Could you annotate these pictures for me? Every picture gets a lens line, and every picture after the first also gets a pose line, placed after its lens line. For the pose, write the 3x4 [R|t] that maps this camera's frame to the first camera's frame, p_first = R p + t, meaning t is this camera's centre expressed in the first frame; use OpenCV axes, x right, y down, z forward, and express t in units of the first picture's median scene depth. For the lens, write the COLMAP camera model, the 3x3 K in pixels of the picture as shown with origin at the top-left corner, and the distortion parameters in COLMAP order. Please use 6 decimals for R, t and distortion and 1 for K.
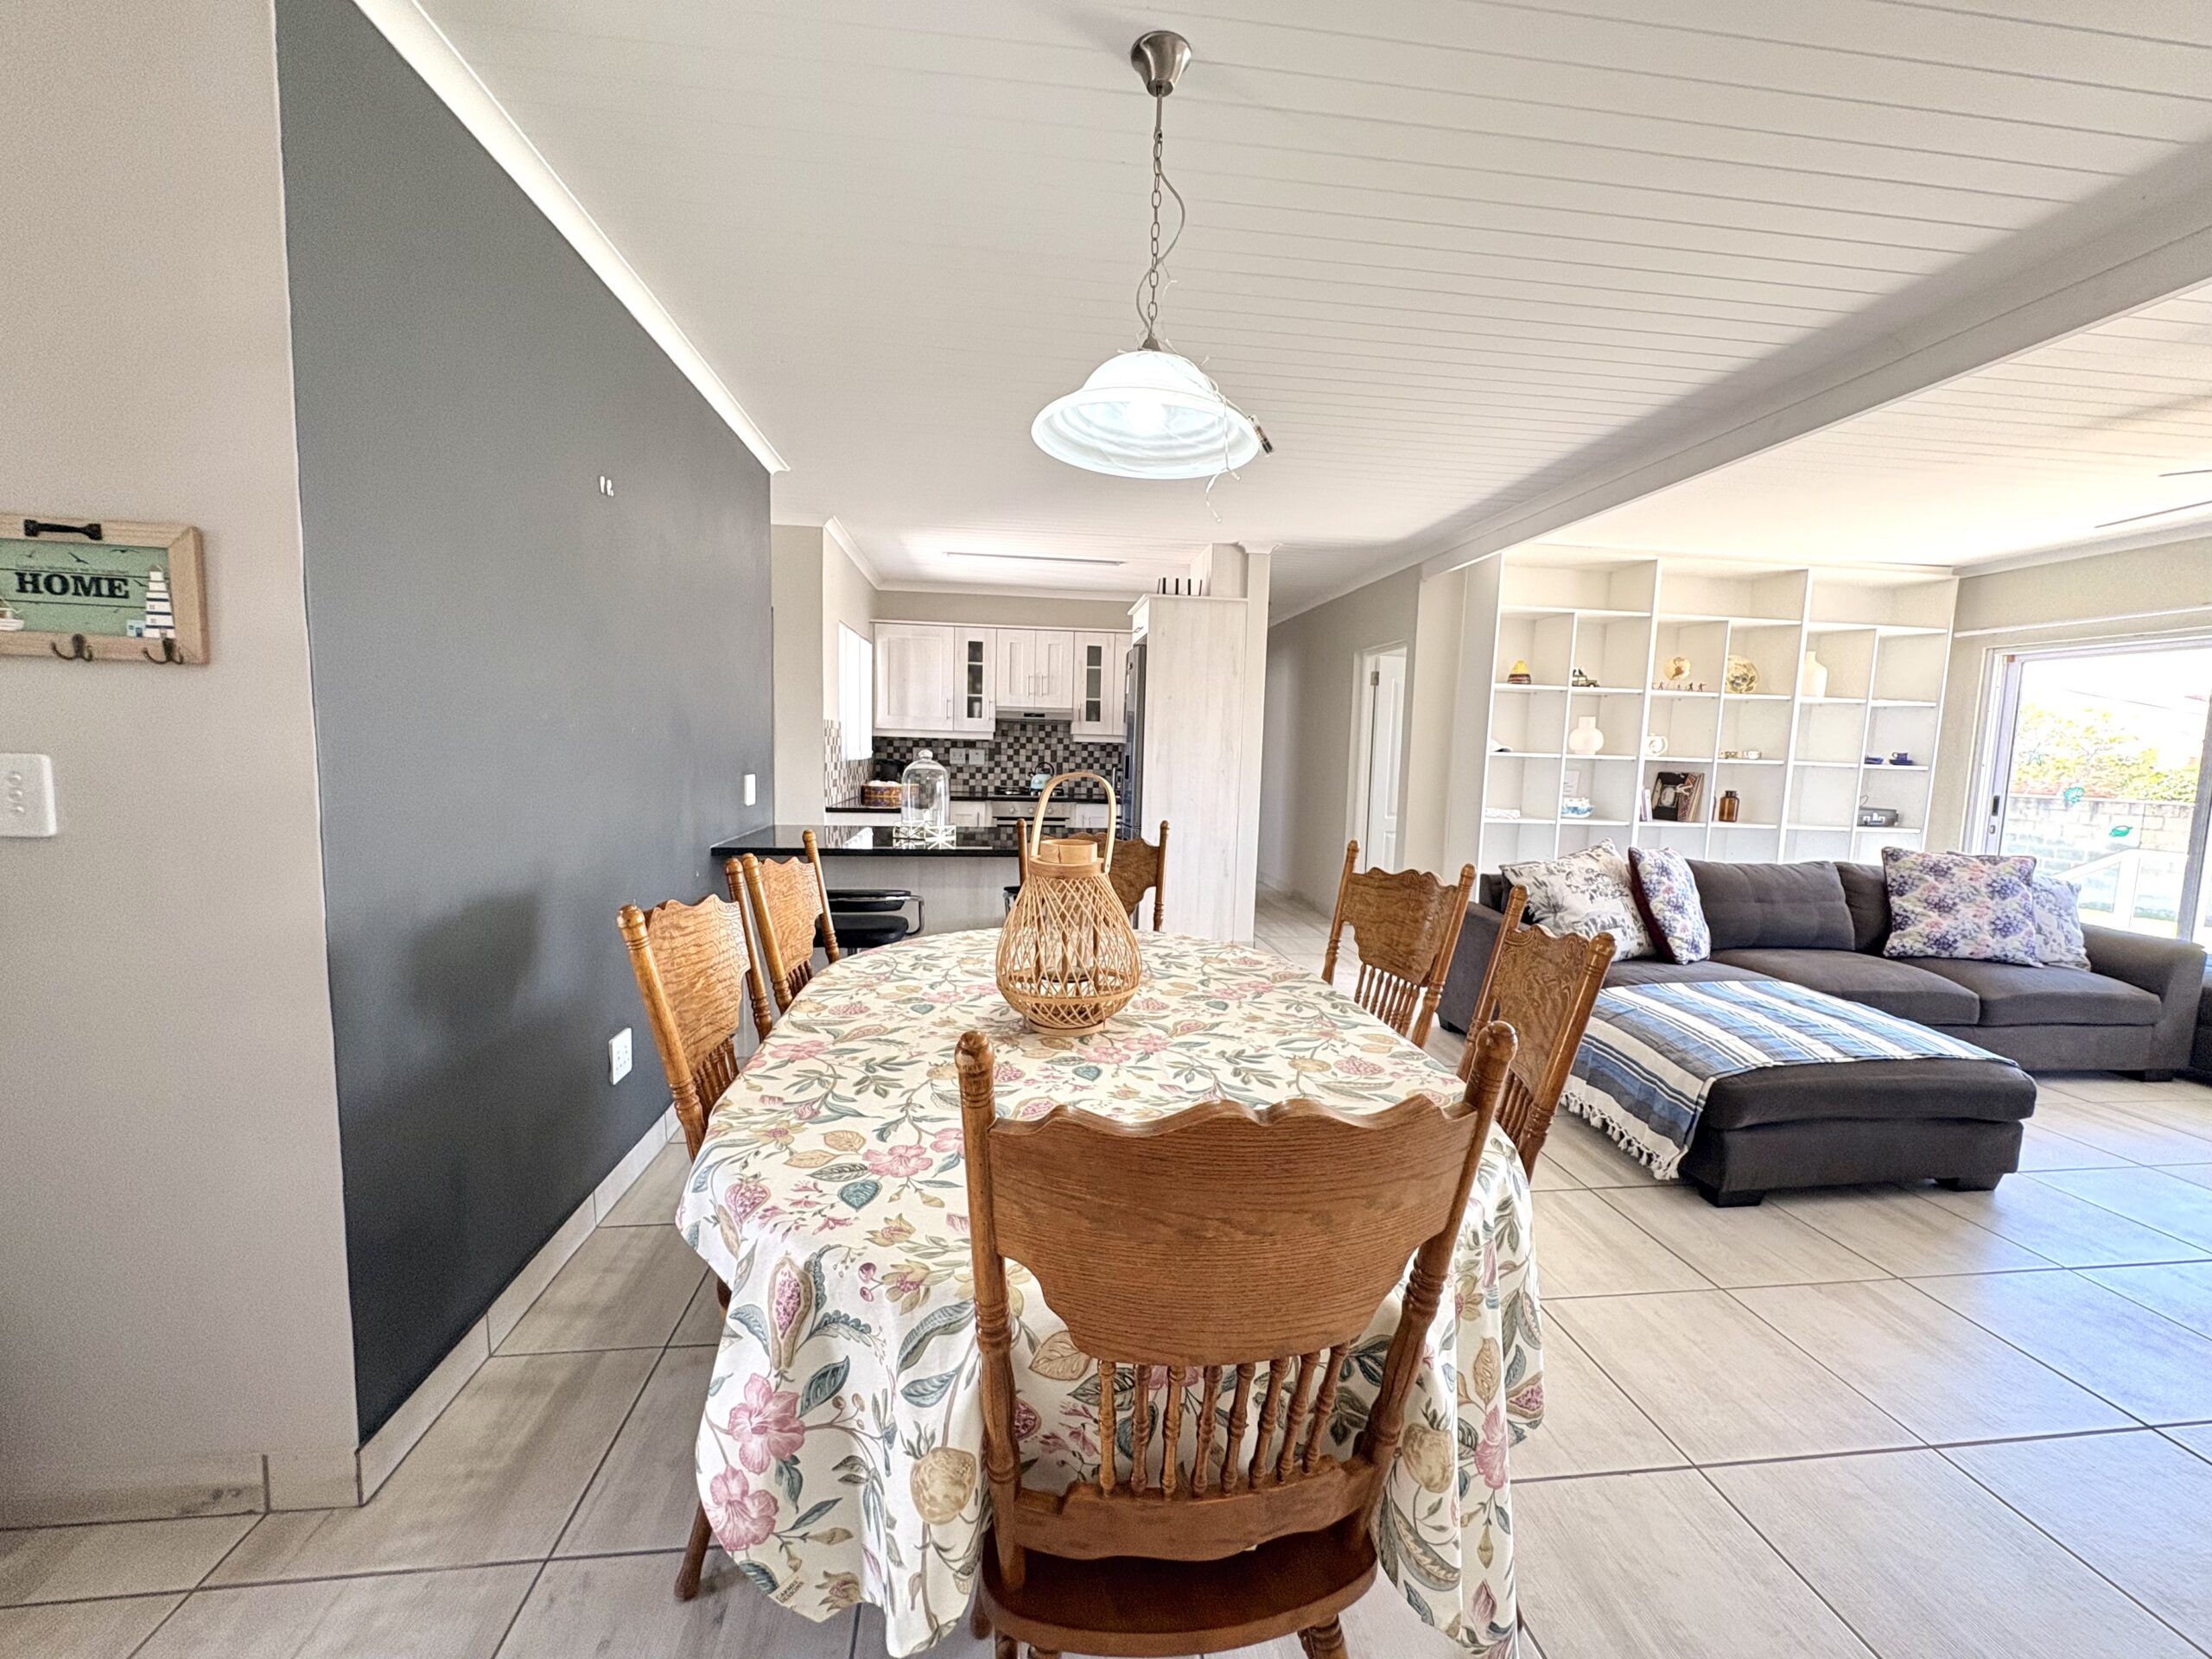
lens RADIAL K [[887.1, 0, 1108.4], [0, 887.1, 834.1], [0, 0, 1]] dist [-0.002455, 0.000092]
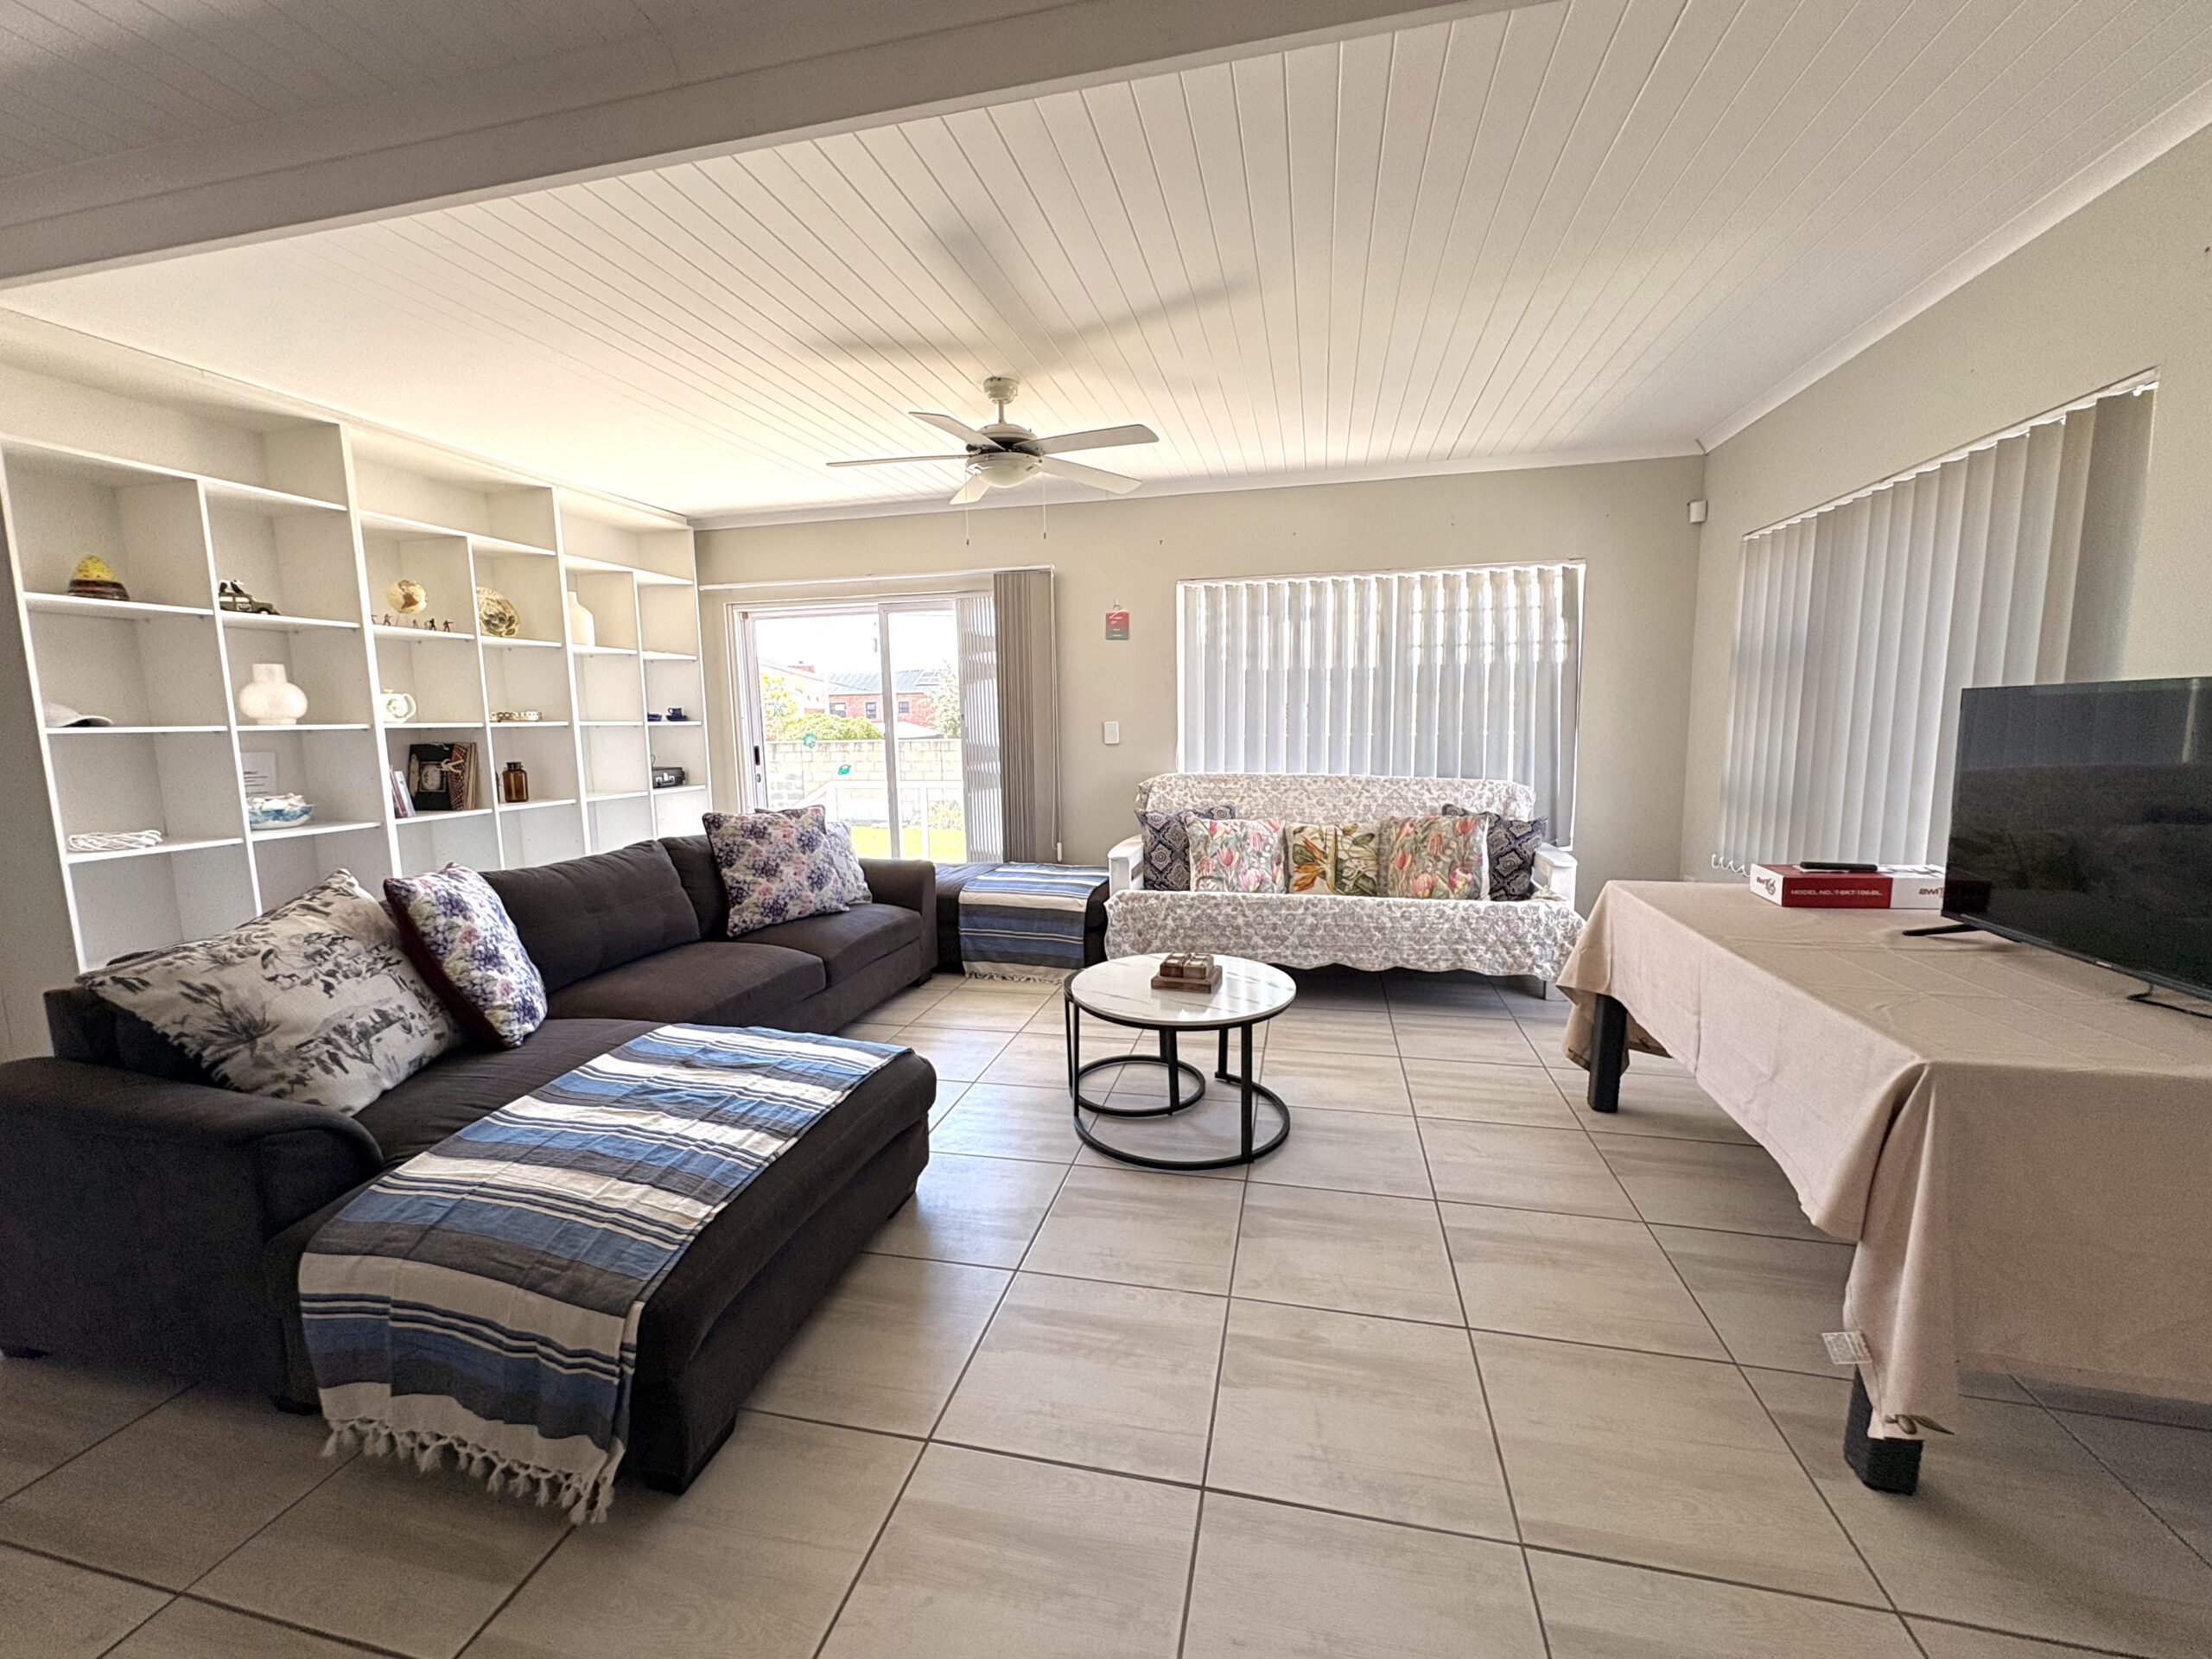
lens RADIAL K [[887.1, 0, 1108.4], [0, 887.1, 834.1], [0, 0, 1]] dist [-0.002455, 0.000092]
pose [[0.342306, -0.157992, 0.926210, 0.182573], [0.121127, 0.984956, 0.123247, -0.024123], [-0.931748, 0.070001, 0.356293, 0.293160]]
